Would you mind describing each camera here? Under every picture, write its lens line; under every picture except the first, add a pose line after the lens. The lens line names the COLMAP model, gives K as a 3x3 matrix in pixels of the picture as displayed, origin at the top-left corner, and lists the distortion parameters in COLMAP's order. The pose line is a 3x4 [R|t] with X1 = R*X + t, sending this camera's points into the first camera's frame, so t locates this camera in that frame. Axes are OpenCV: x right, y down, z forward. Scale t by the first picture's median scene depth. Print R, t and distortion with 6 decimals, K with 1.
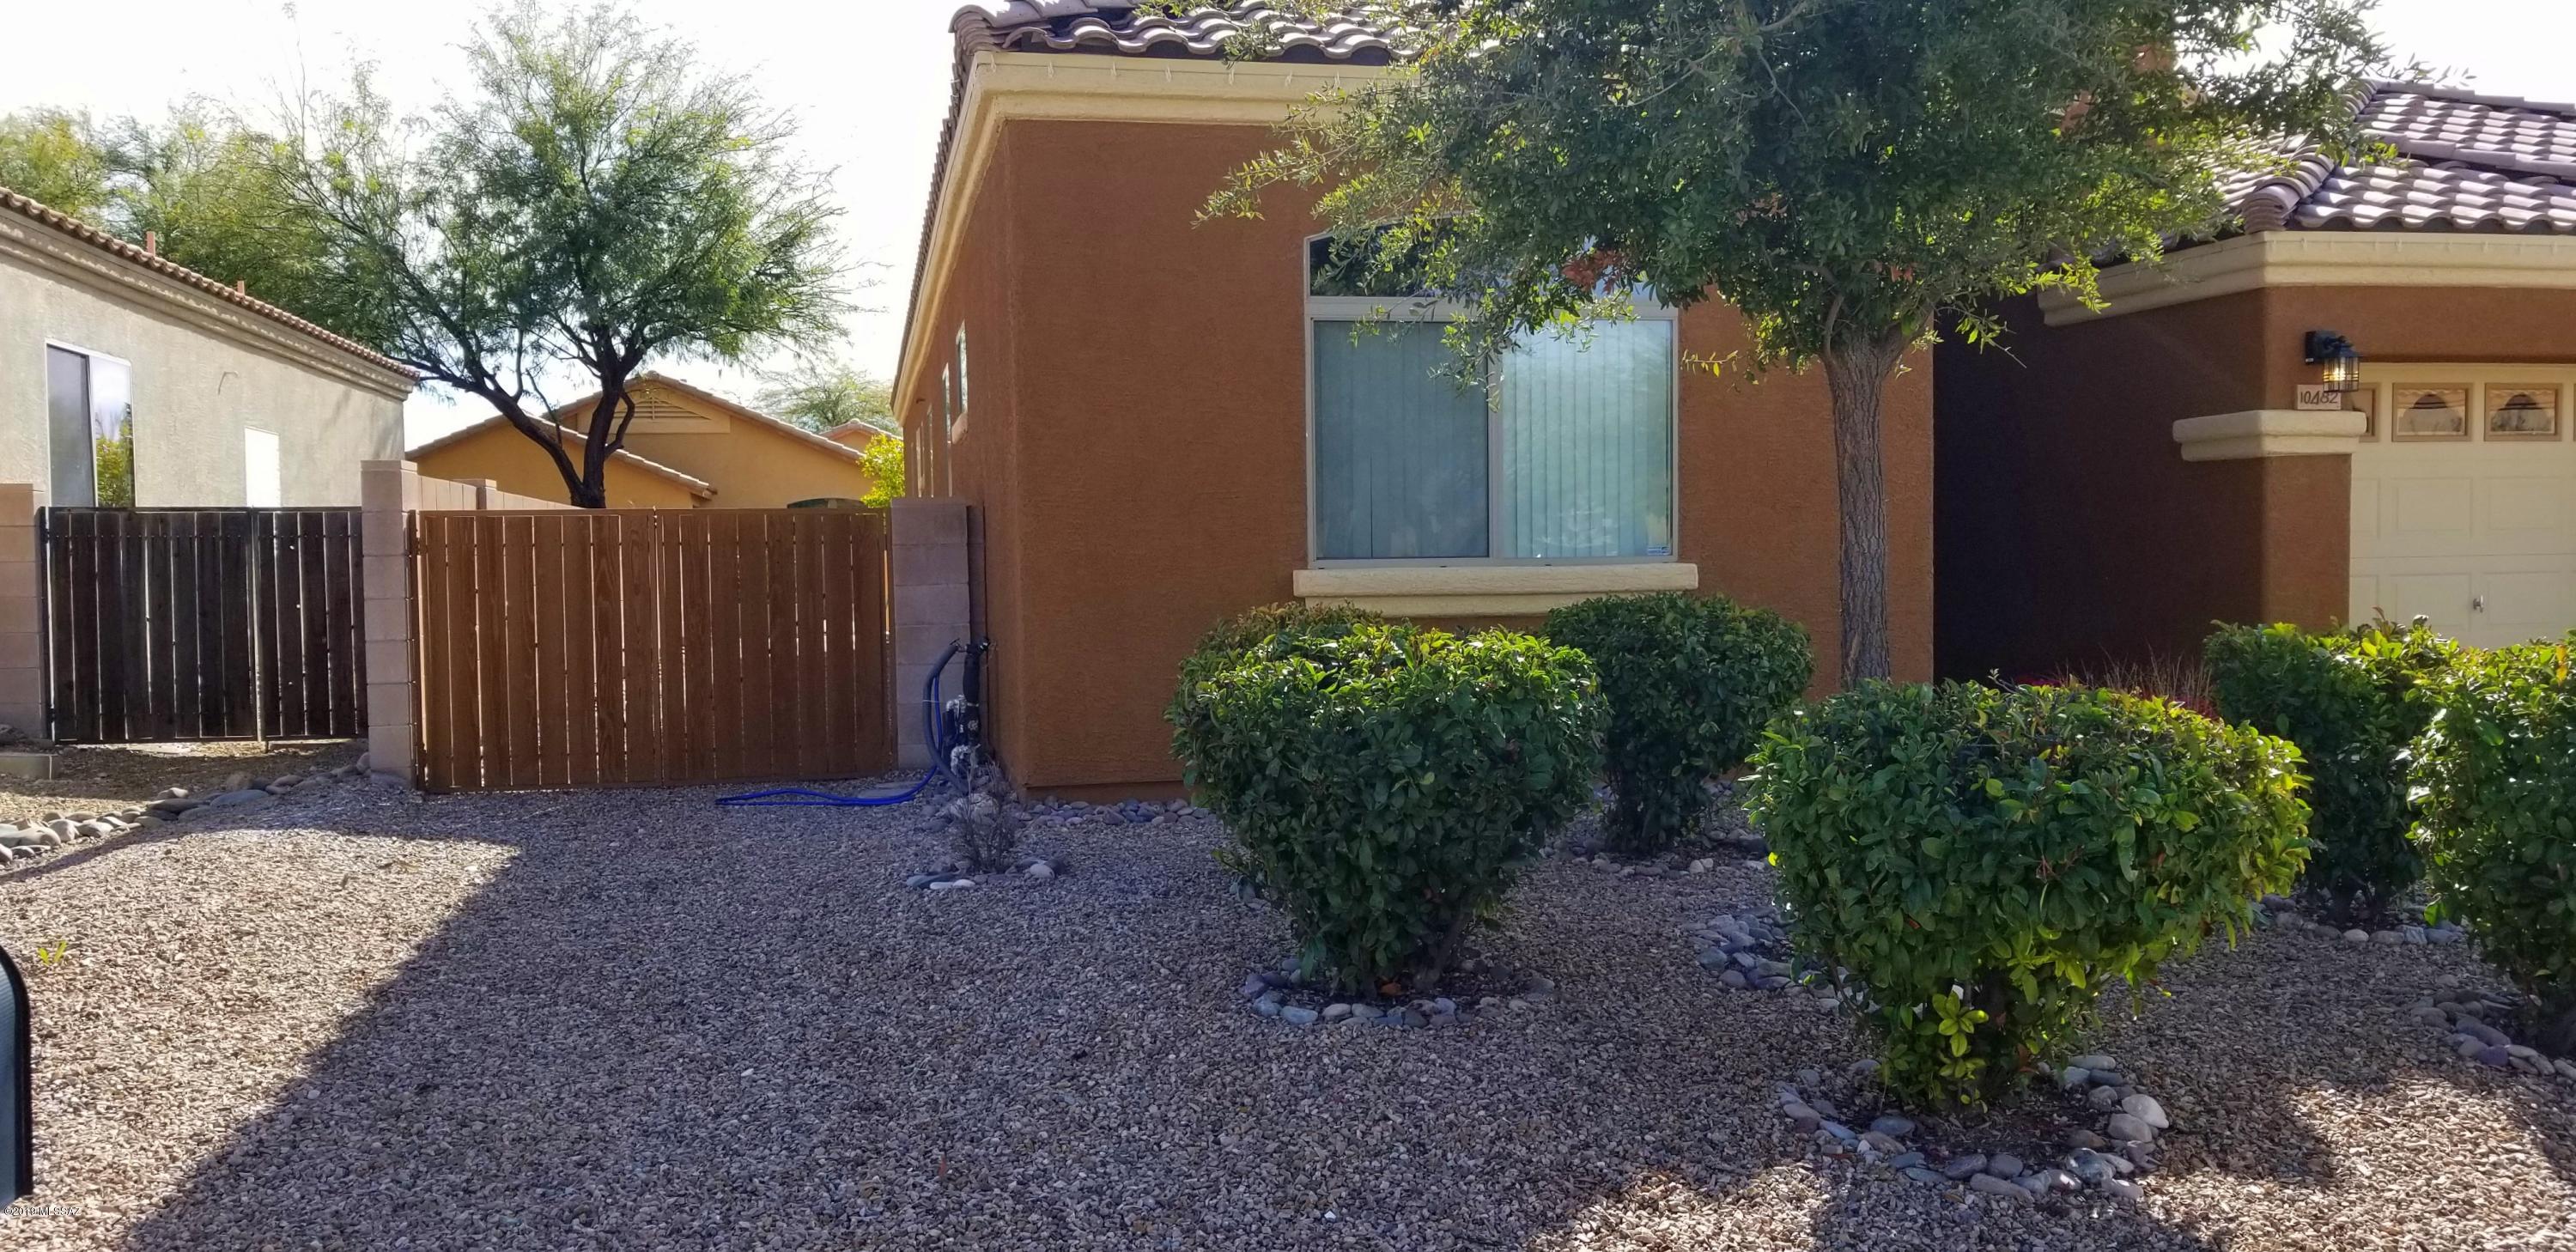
lens RADIAL K [[2085.1, 0, 1288.0], [0, 2085.1, 626.0], [0, 0, 1]] dist [0.005990, -0.080913]
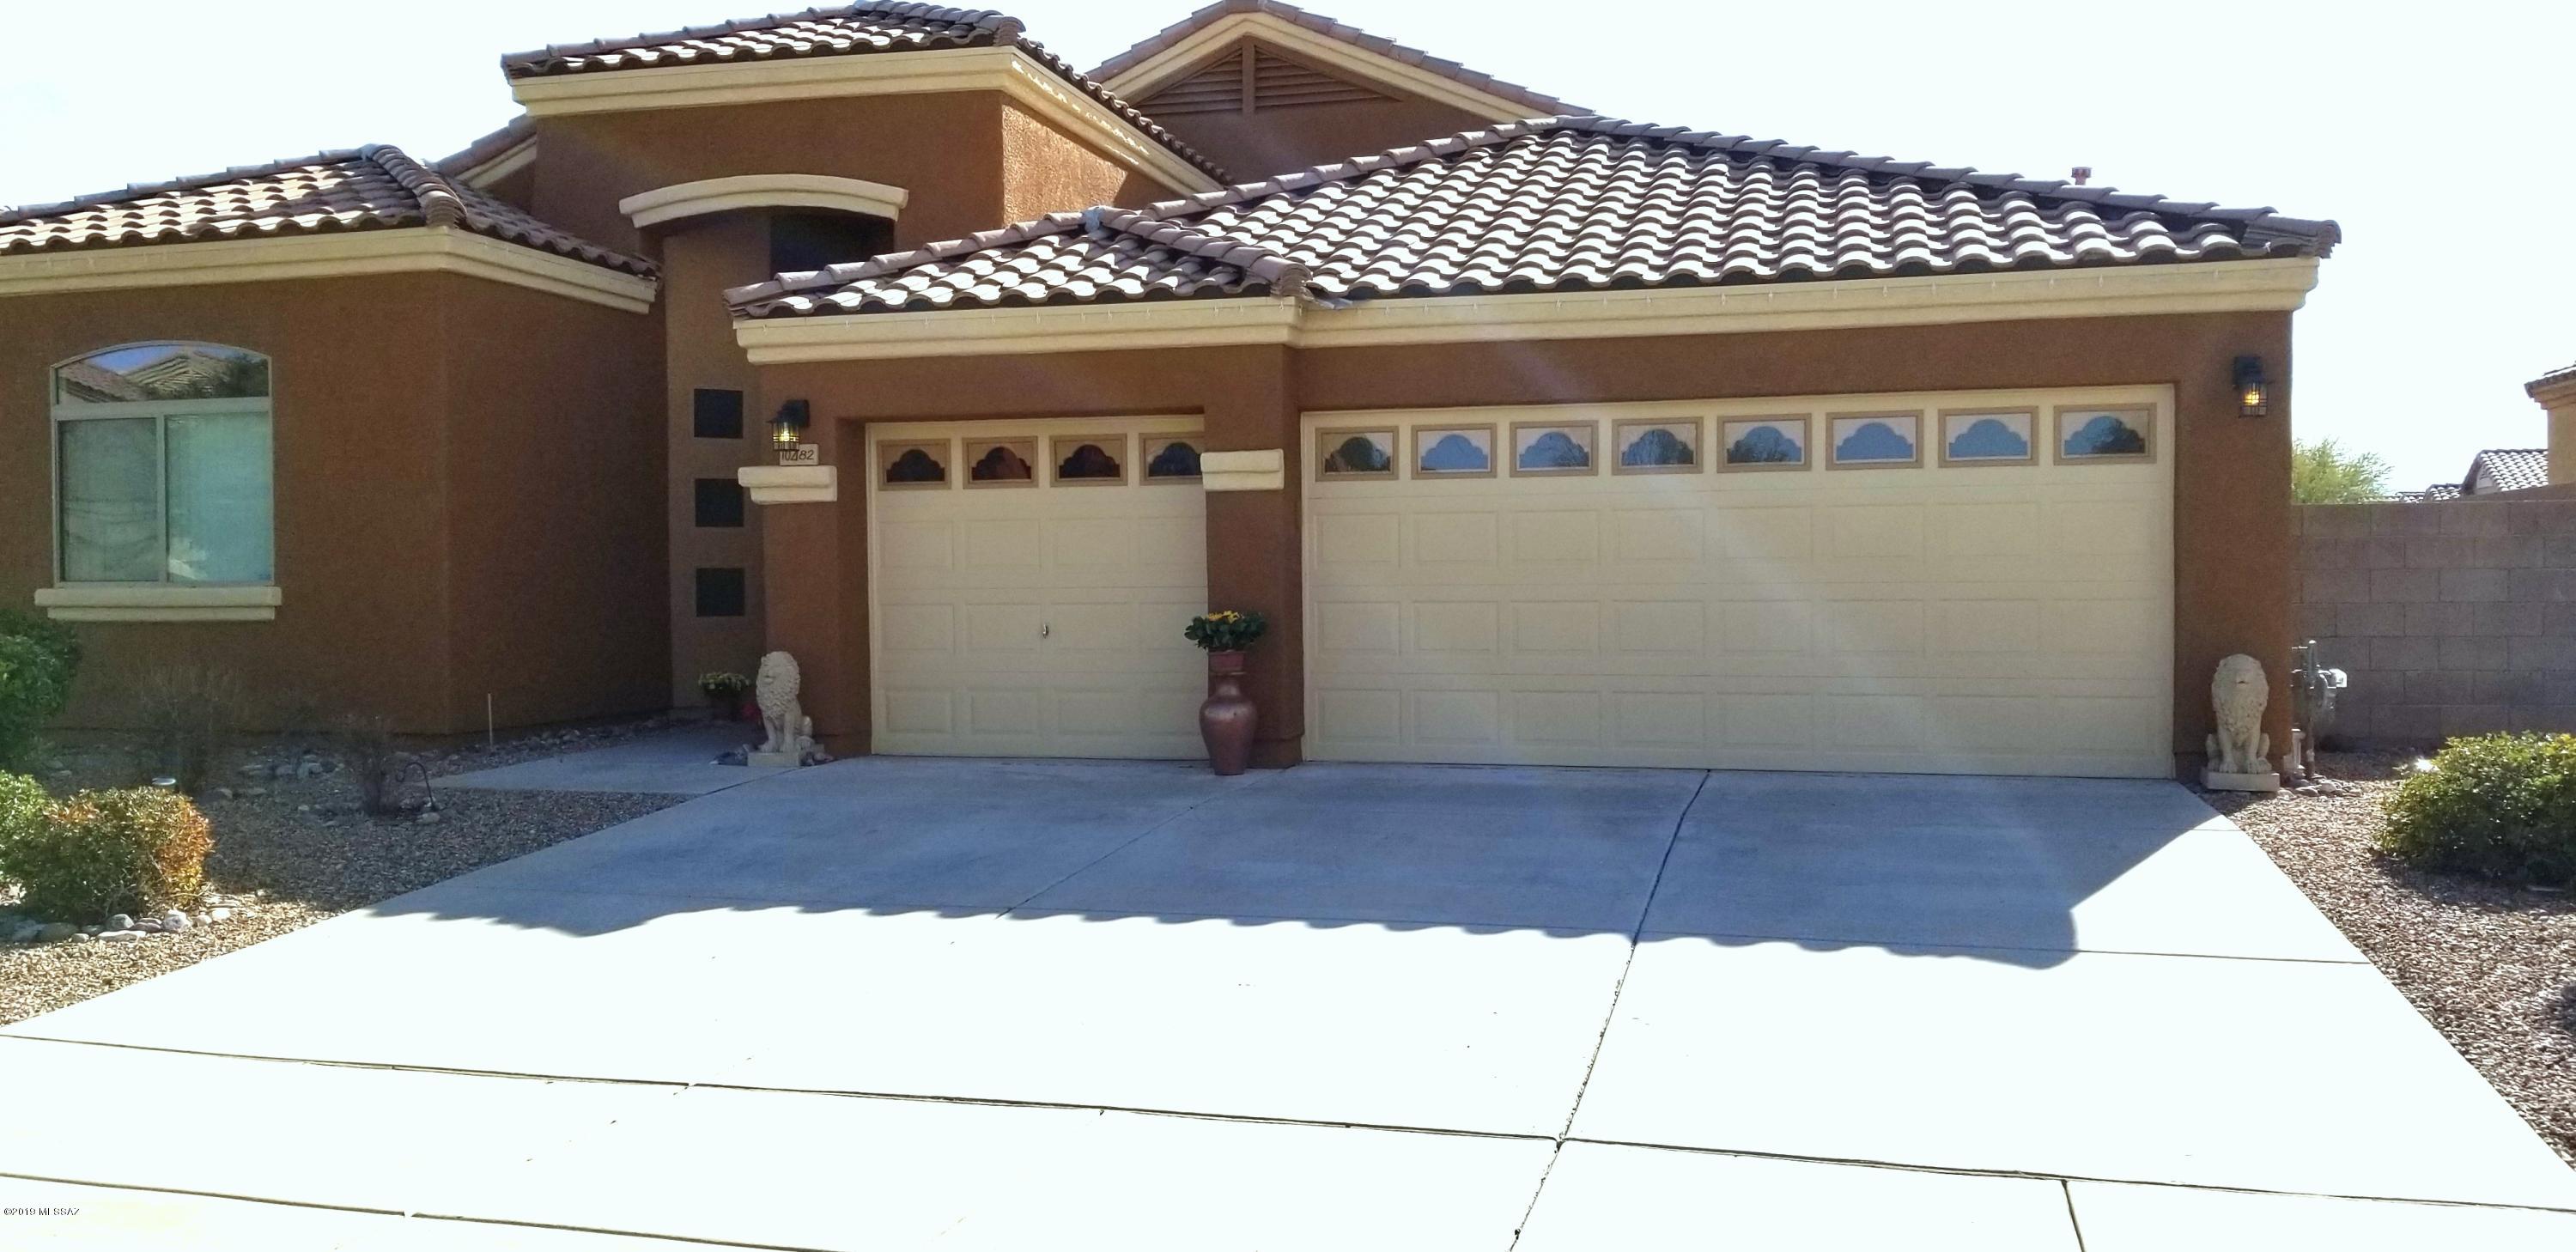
lens RADIAL K [[1989.9, 0, 1288.0], [0, 1989.9, 626.0], [0, 0, 1]] dist [0.113908, -0.169376]
pose [[0.897704, 0.017394, -0.440256, 1.272267], [-0.021276, 0.999766, -0.003882, -0.011987], [0.440086, 0.012851, 0.897864, 0.077951]]
